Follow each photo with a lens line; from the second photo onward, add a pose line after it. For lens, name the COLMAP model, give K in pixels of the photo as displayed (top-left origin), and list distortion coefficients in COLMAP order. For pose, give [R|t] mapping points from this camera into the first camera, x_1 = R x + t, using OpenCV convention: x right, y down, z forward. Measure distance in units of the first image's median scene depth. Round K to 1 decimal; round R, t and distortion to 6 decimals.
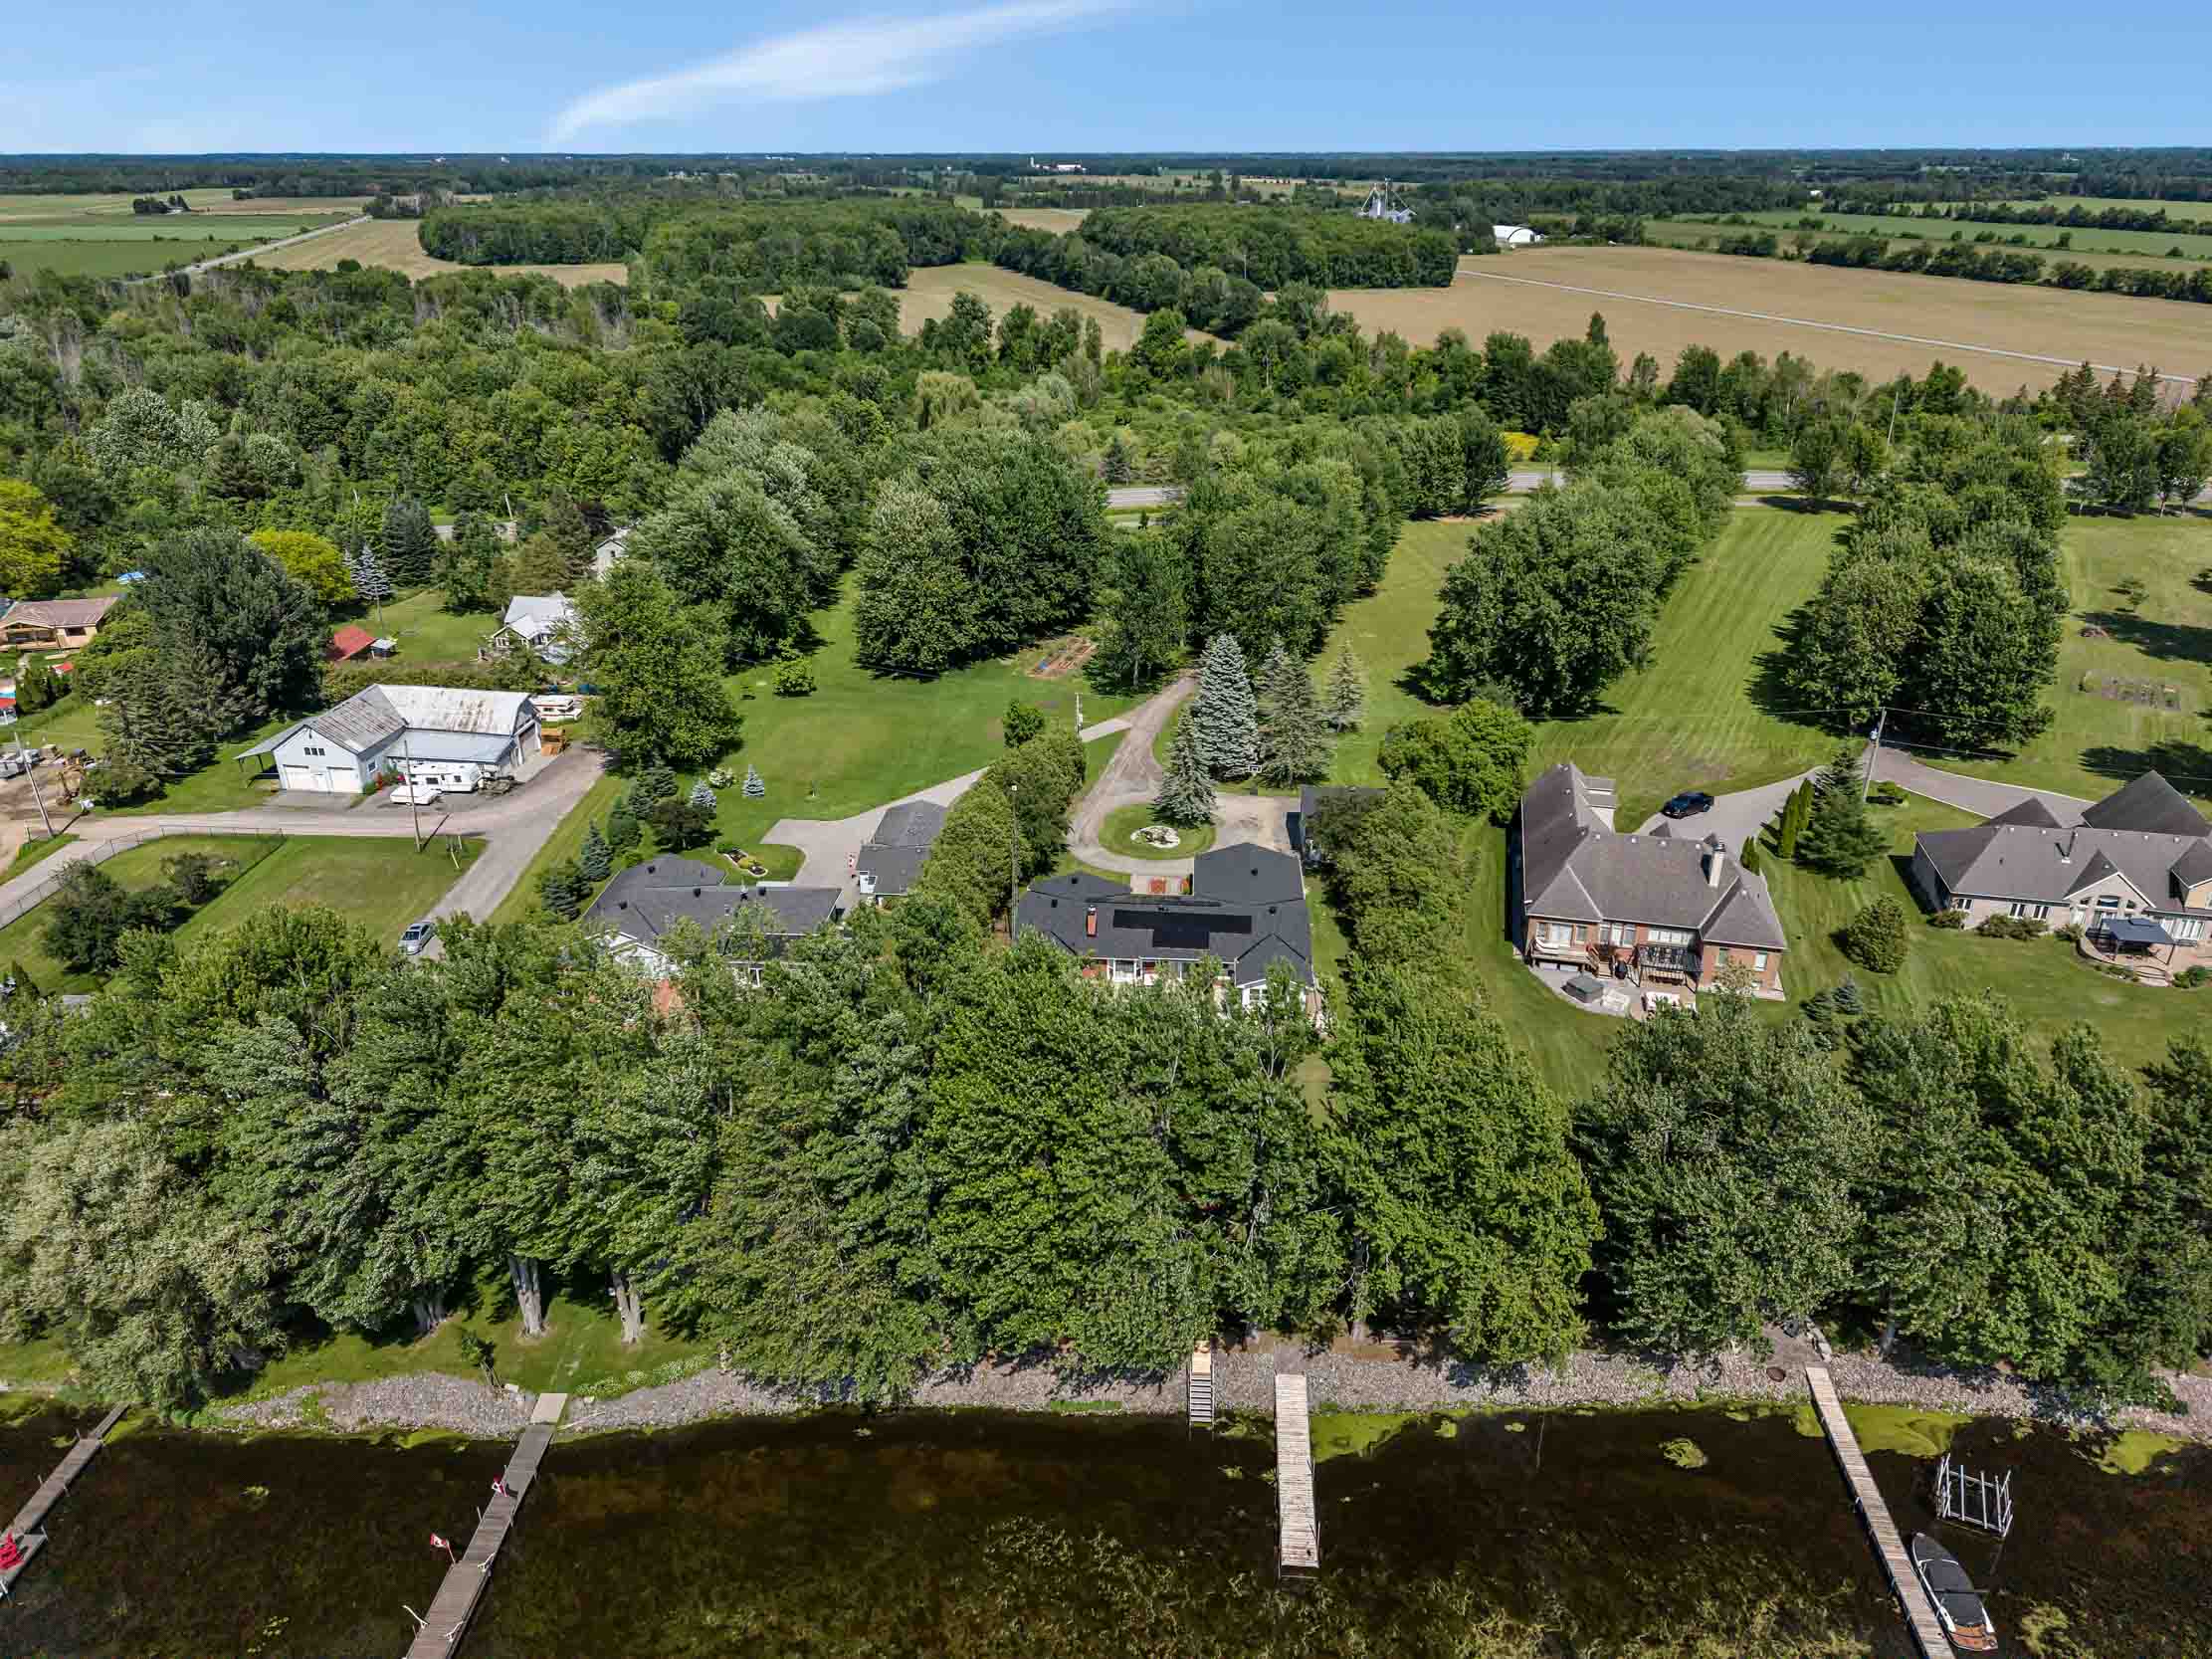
lens RADIAL K [[1475.3, 0, 1120.6], [0, 1475.3, 819.2], [0, 0, 1]] dist [0.028593, -0.025481]
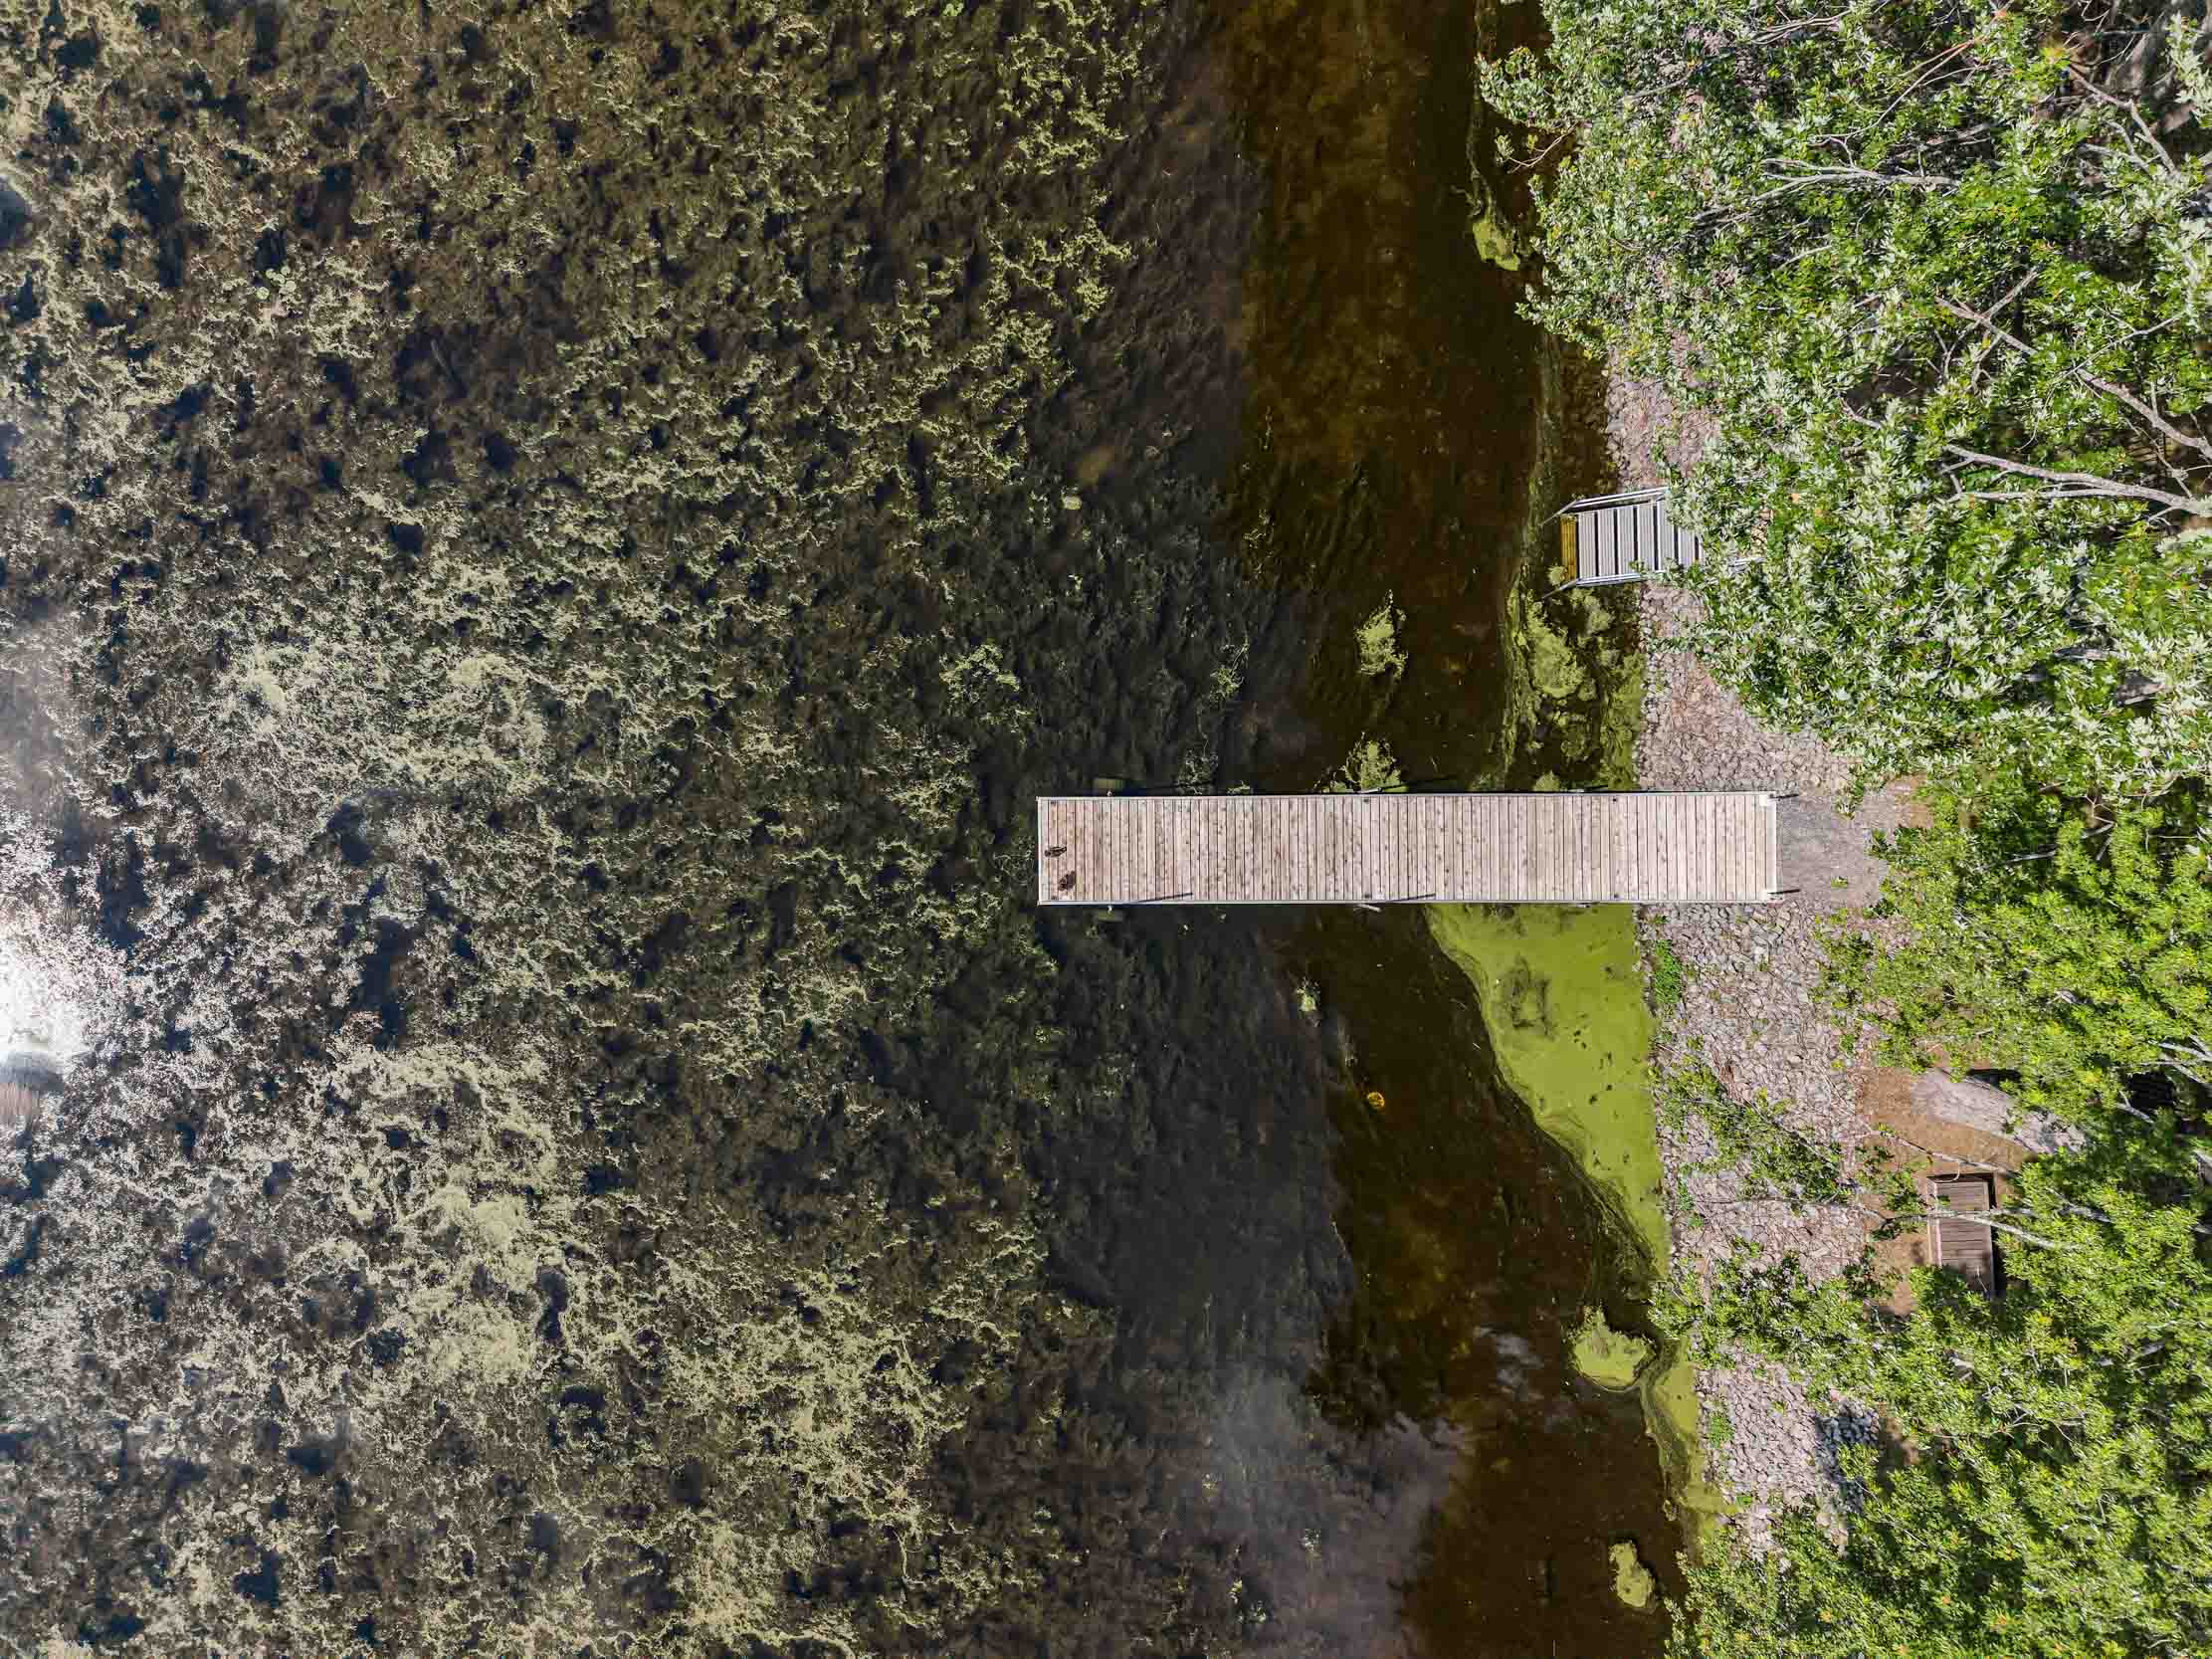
lens RADIAL K [[1475.3, 0, 1092.3], [0, 1475.3, 828.3], [0, 0, 1]] dist [0.028593, -0.025481]
pose [[0.069846, 0.997557, 0.001529, 0.050711], [-0.409867, 0.027300, 0.911737, 0.084211], [0.909467, -0.064308, 0.410772, 0.380959]]
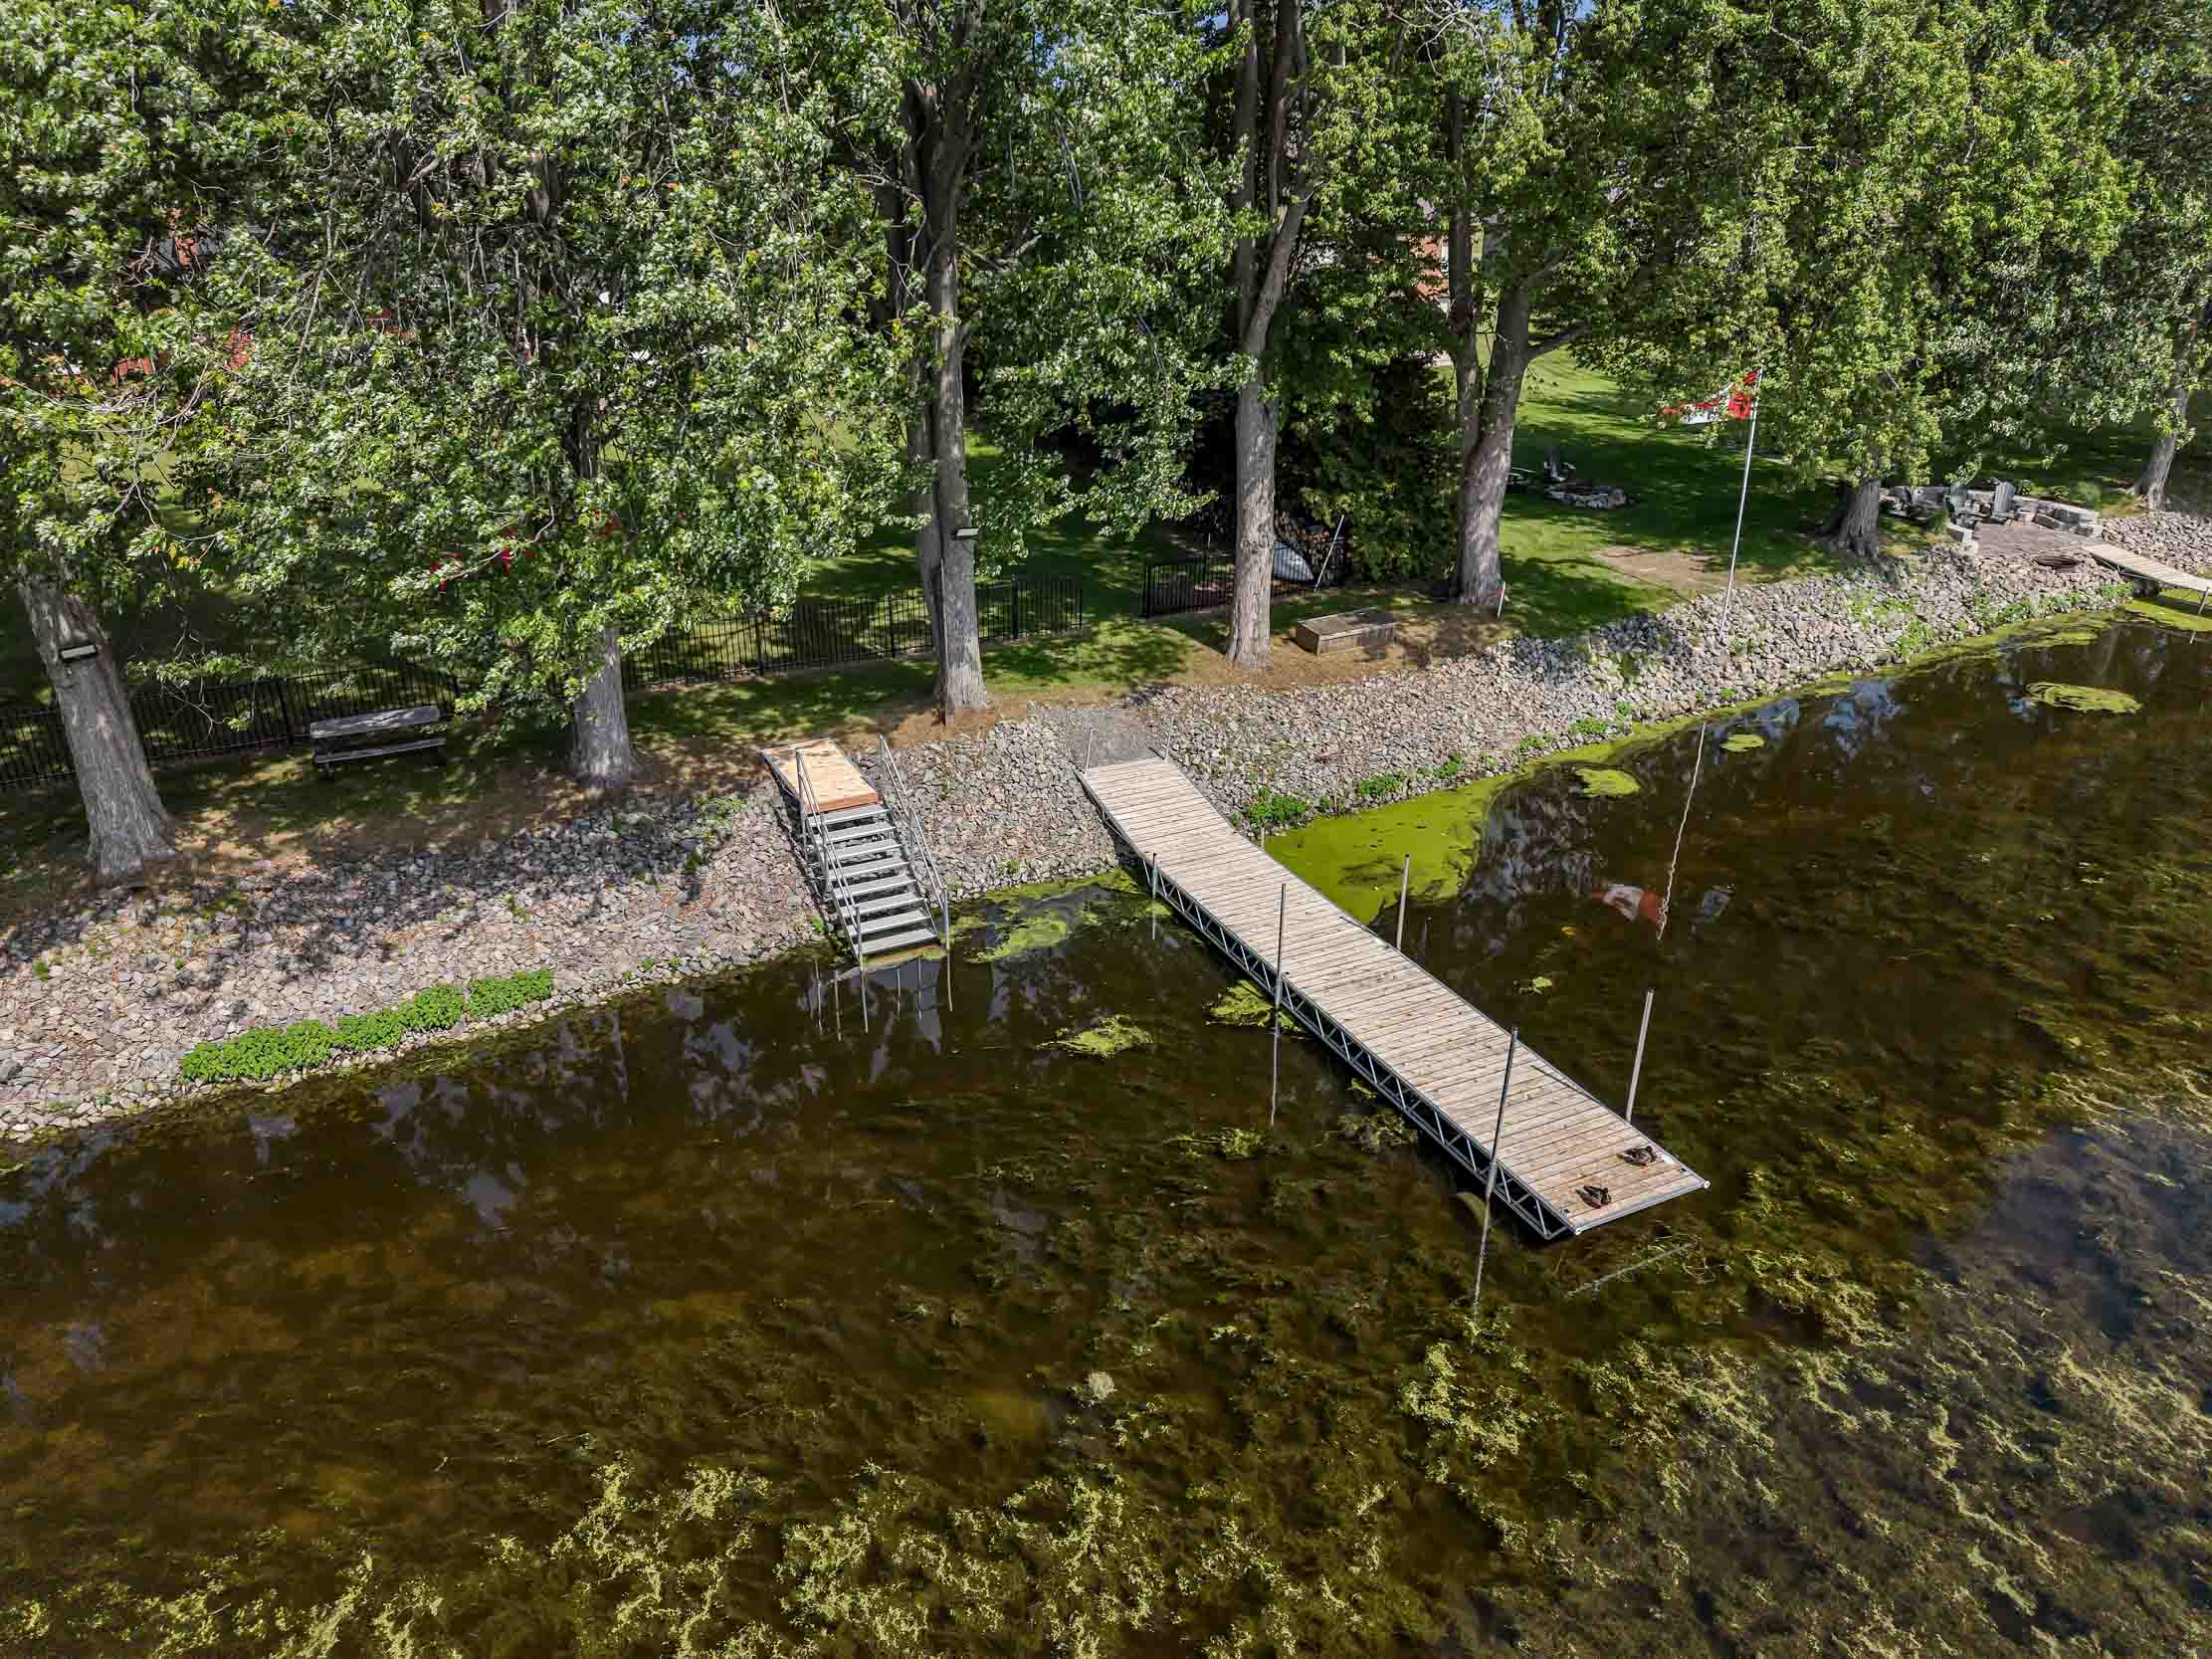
lens RADIAL K [[1475.3, 0, 1106.8], [0, 1475.3, 840.1], [0, 0, 1]] dist [0.028593, -0.025481]
pose [[0.871360, -0.212884, 0.442055, -0.010669], [0.203354, 0.976637, 0.069486, 0.184420], [-0.446520, 0.029346, 0.894292, 0.369179]]
